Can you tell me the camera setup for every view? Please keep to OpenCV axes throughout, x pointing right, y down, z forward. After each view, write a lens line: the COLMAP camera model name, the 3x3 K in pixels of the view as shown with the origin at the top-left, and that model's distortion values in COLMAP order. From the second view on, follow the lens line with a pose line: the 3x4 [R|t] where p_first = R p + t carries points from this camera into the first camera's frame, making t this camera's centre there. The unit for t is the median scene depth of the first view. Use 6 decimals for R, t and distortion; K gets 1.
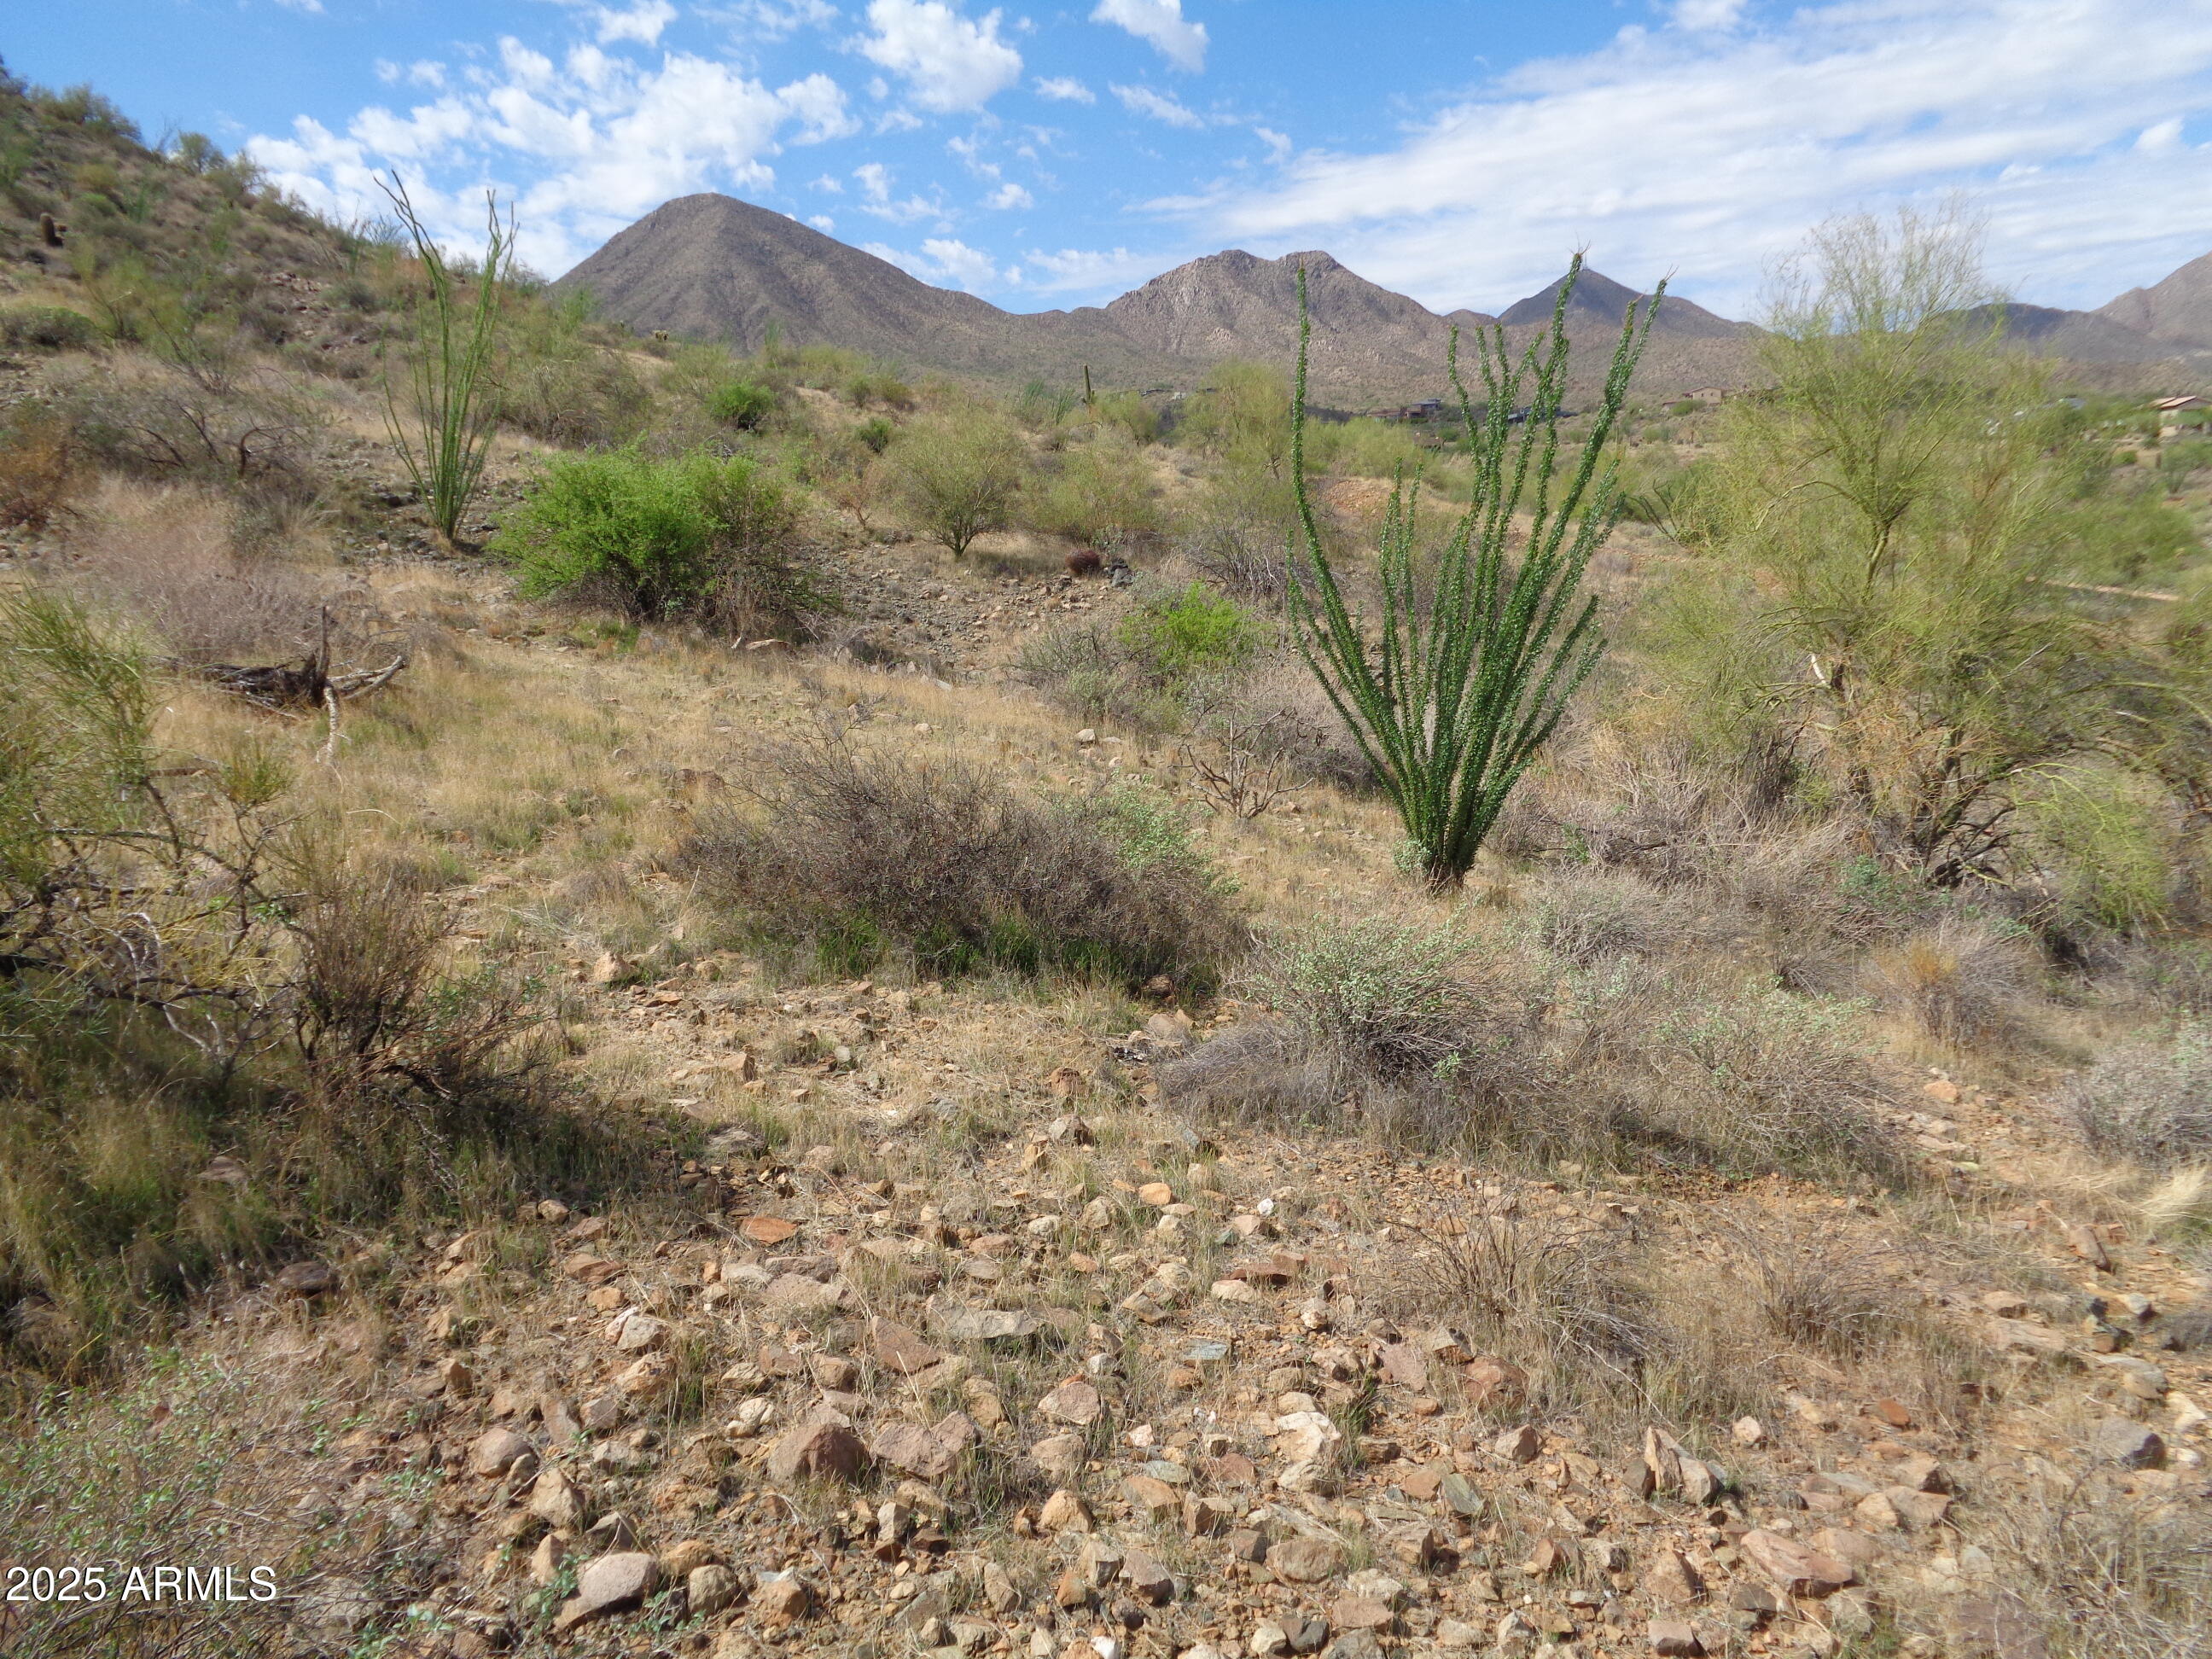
lens RADIAL K [[1670.8, 0, 1106.0], [0, 1670.8, 829.5], [0, 0, 1]] dist [0.015888, 0.000446]
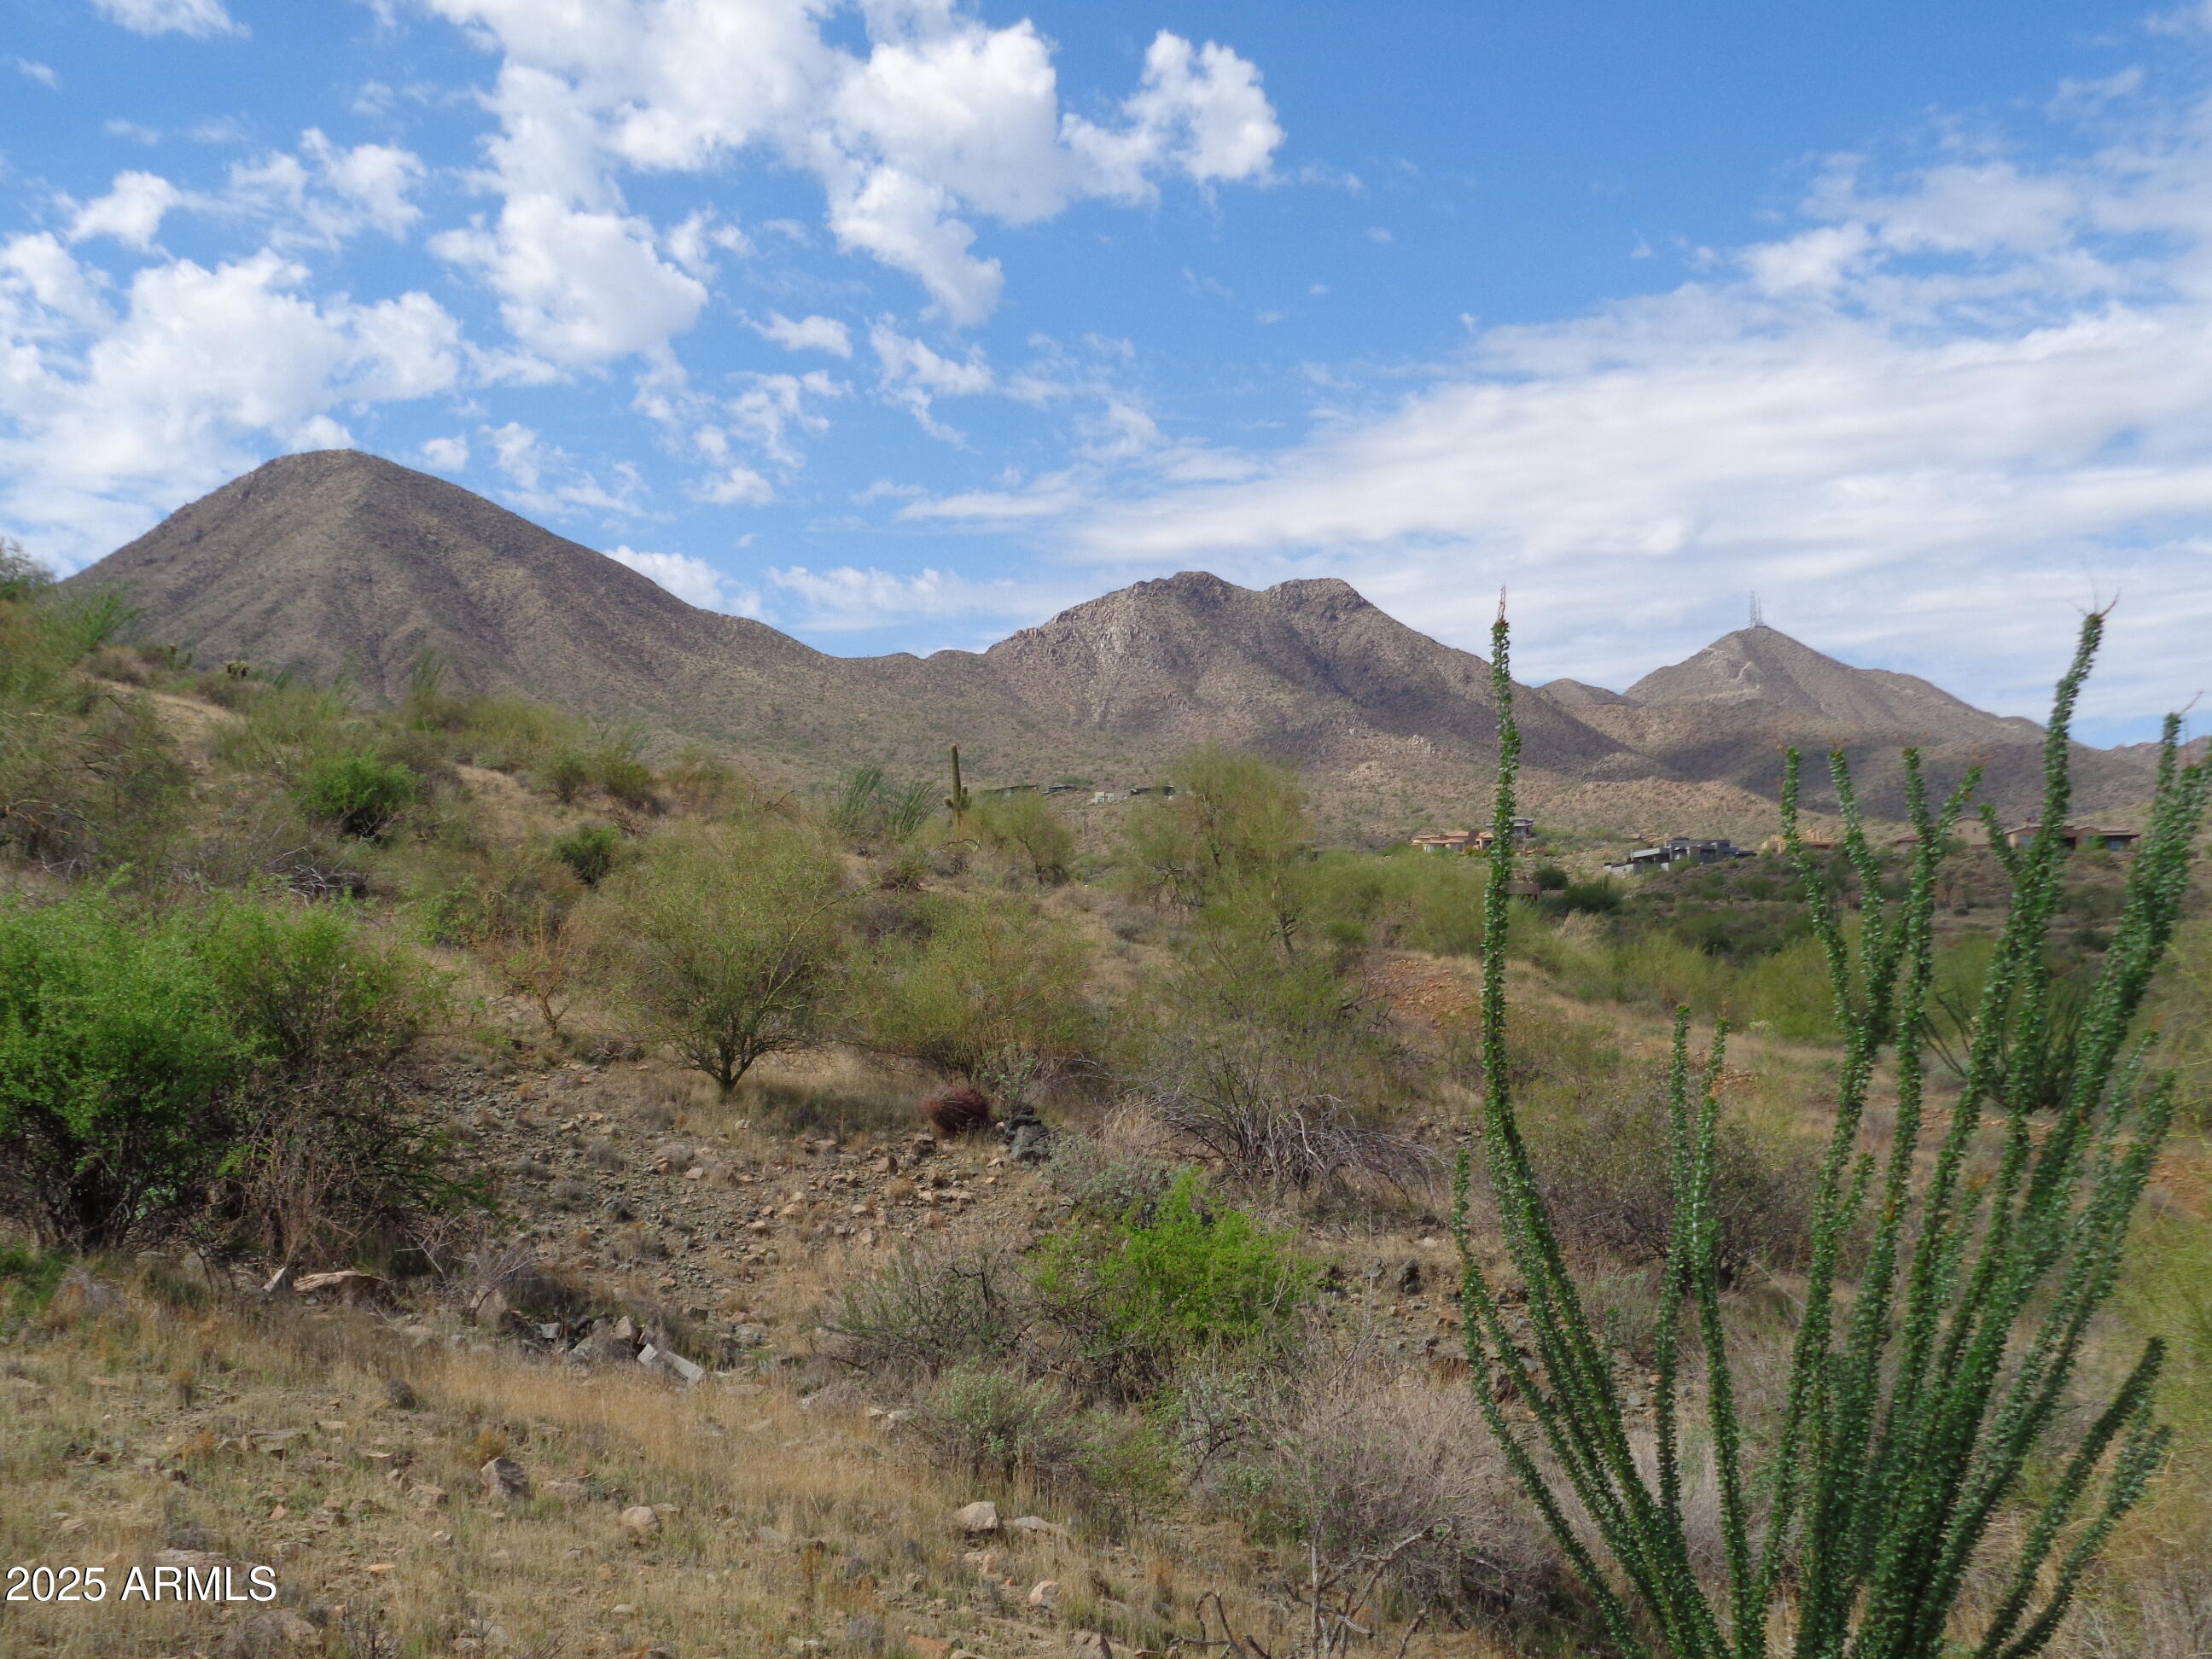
lens RADIAL K [[2718.0, 0, 1106.0], [0, 2718.0, 829.5], [0, 0, 1]] dist [0.012580, 0.020978]
pose [[0.997928, 0.036387, 0.053064, -0.016015], [-0.022946, 0.971765, -0.234834, -0.043425], [-0.060111, 0.233129, 0.970586, 0.124963]]
